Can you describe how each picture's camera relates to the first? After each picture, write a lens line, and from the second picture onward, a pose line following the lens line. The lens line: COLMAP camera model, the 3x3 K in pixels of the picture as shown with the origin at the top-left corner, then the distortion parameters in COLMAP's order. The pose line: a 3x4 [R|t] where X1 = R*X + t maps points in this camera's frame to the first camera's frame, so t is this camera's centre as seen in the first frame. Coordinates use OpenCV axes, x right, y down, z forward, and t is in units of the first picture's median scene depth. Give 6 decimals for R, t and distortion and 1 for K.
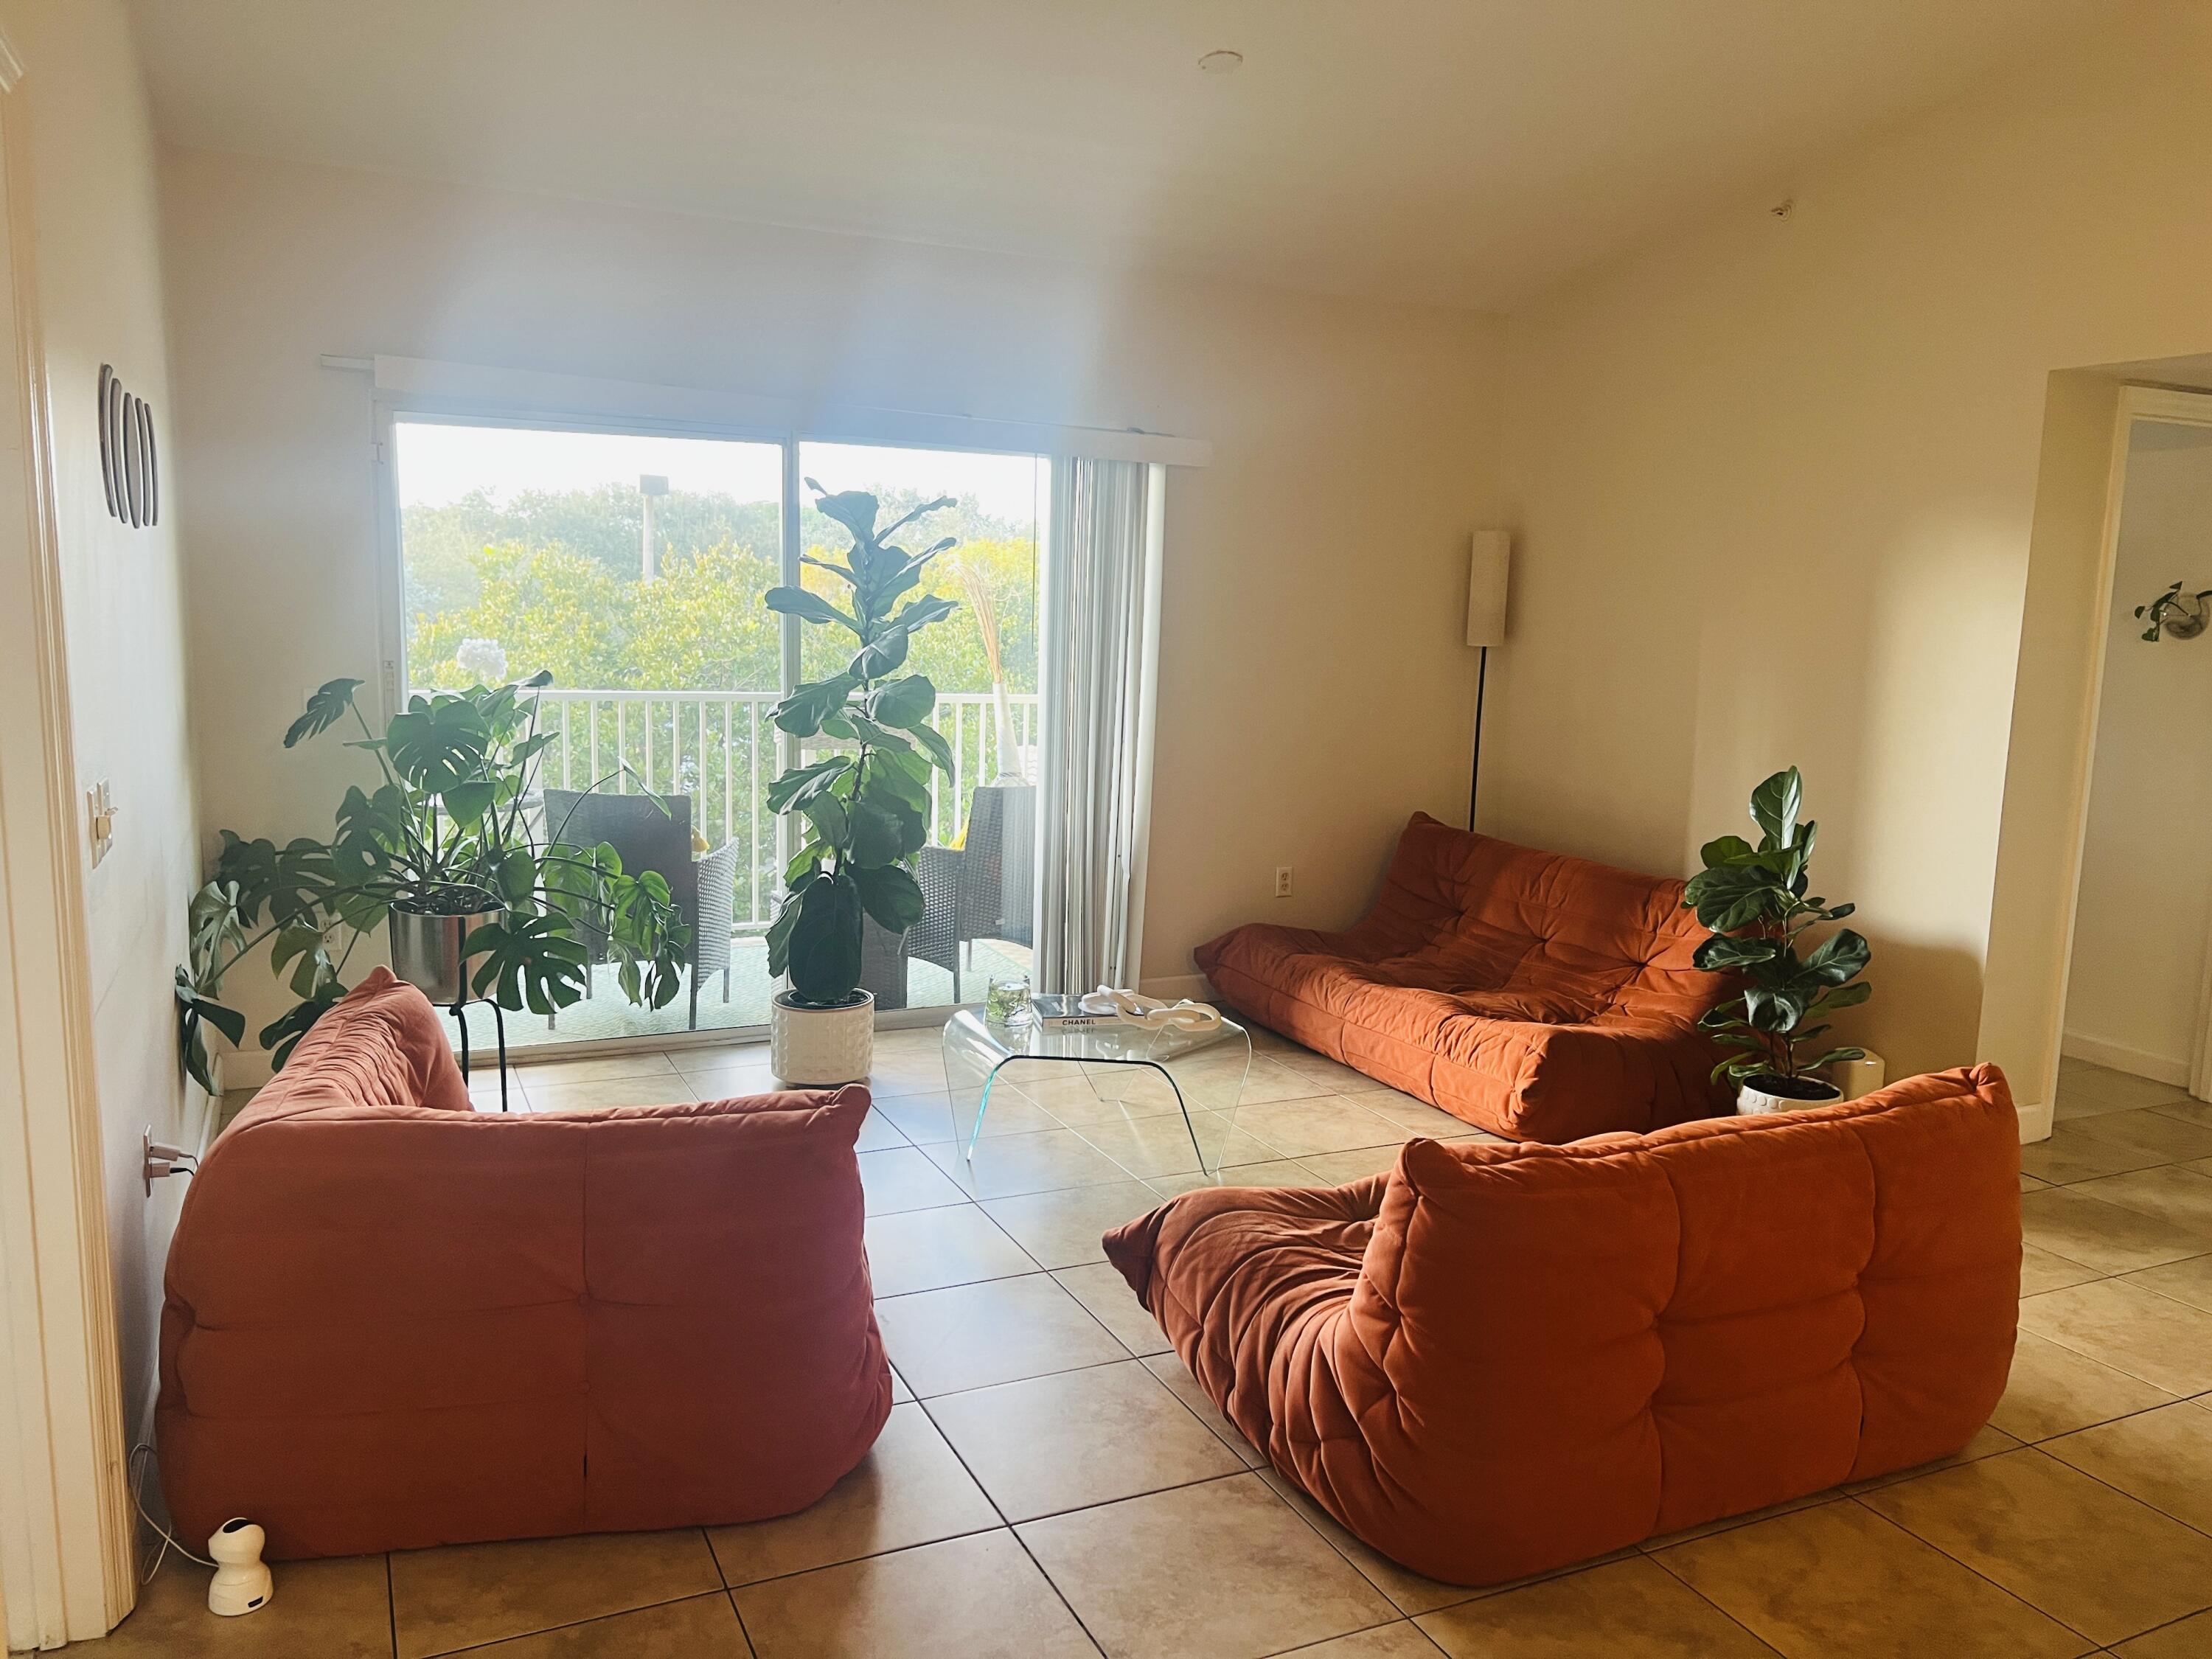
lens RADIAL K [[1661.7, 0, 1098.4], [0, 1661.7, 821.9], [0, 0, 1]] dist [0.110231, -0.160795]
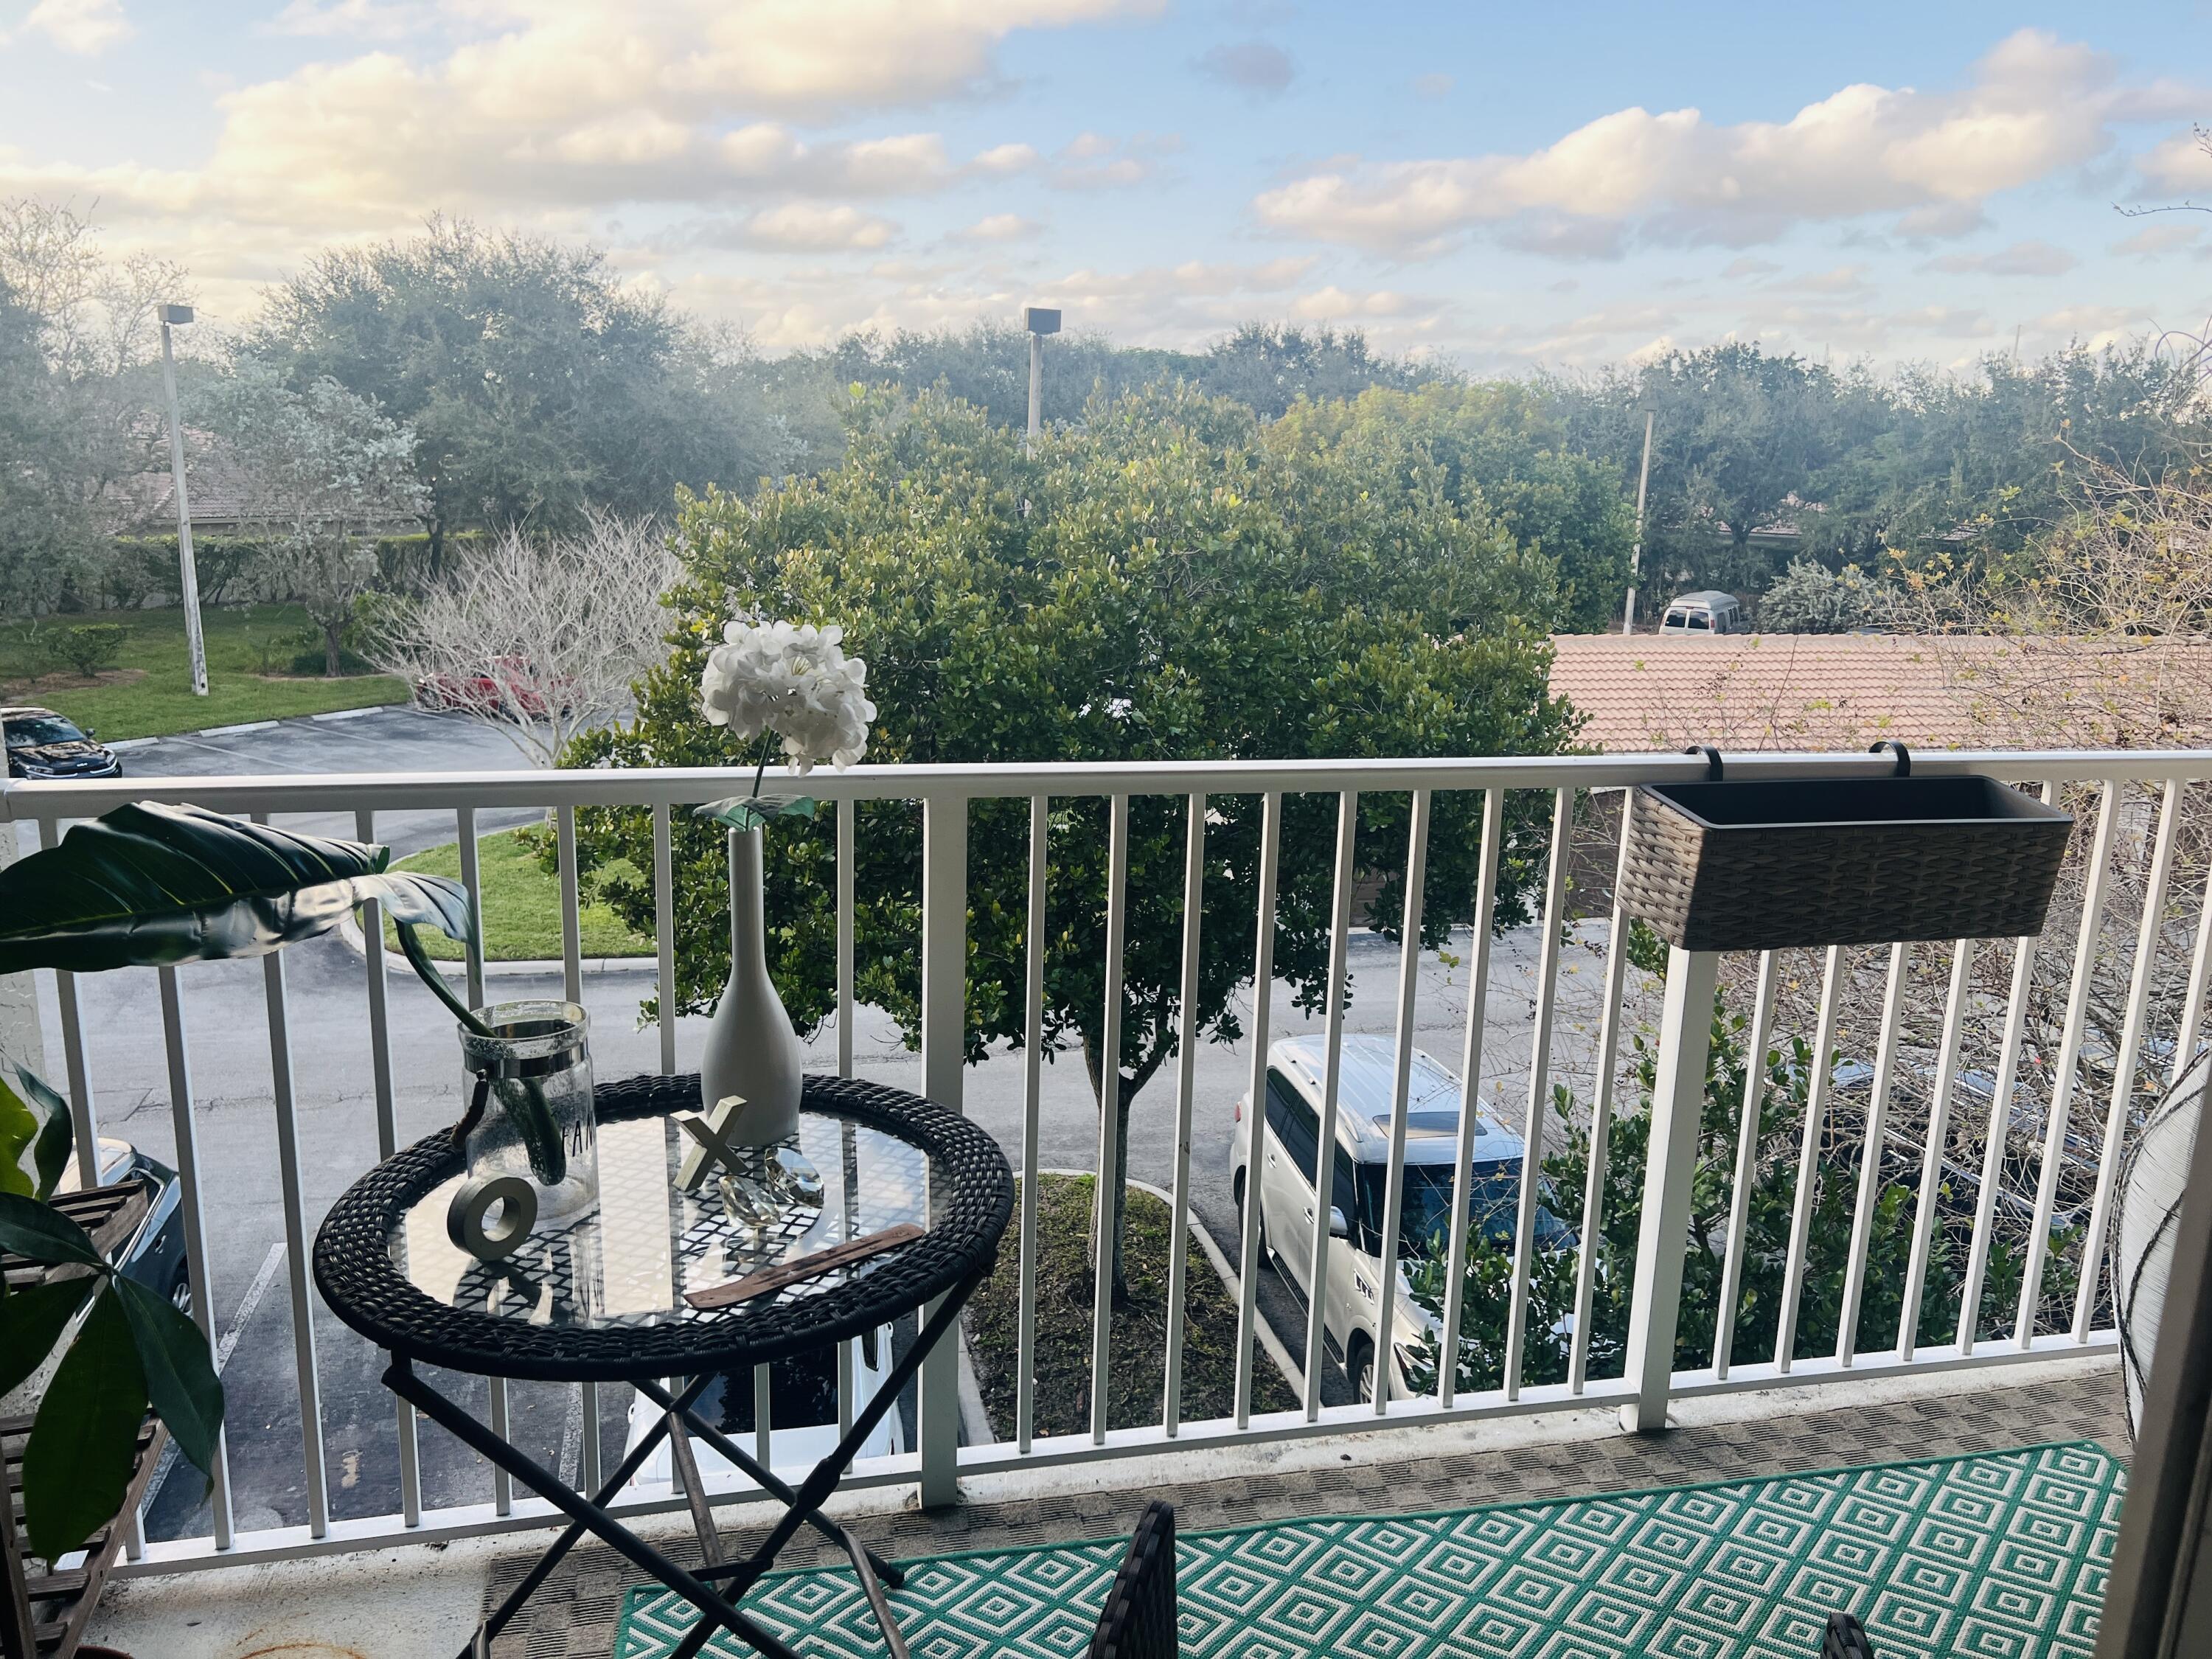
lens RADIAL K [[1661.7, 0, 1098.4], [0, 1661.7, 821.9], [0, 0, 1]] dist [0.110231, -0.160795]
pose [[0.978253, 0.050672, -0.201132, -0.109332], [-0.033642, 0.995622, 0.087203, -0.043230], [0.204671, -0.078540, 0.975675, 0.312096]]
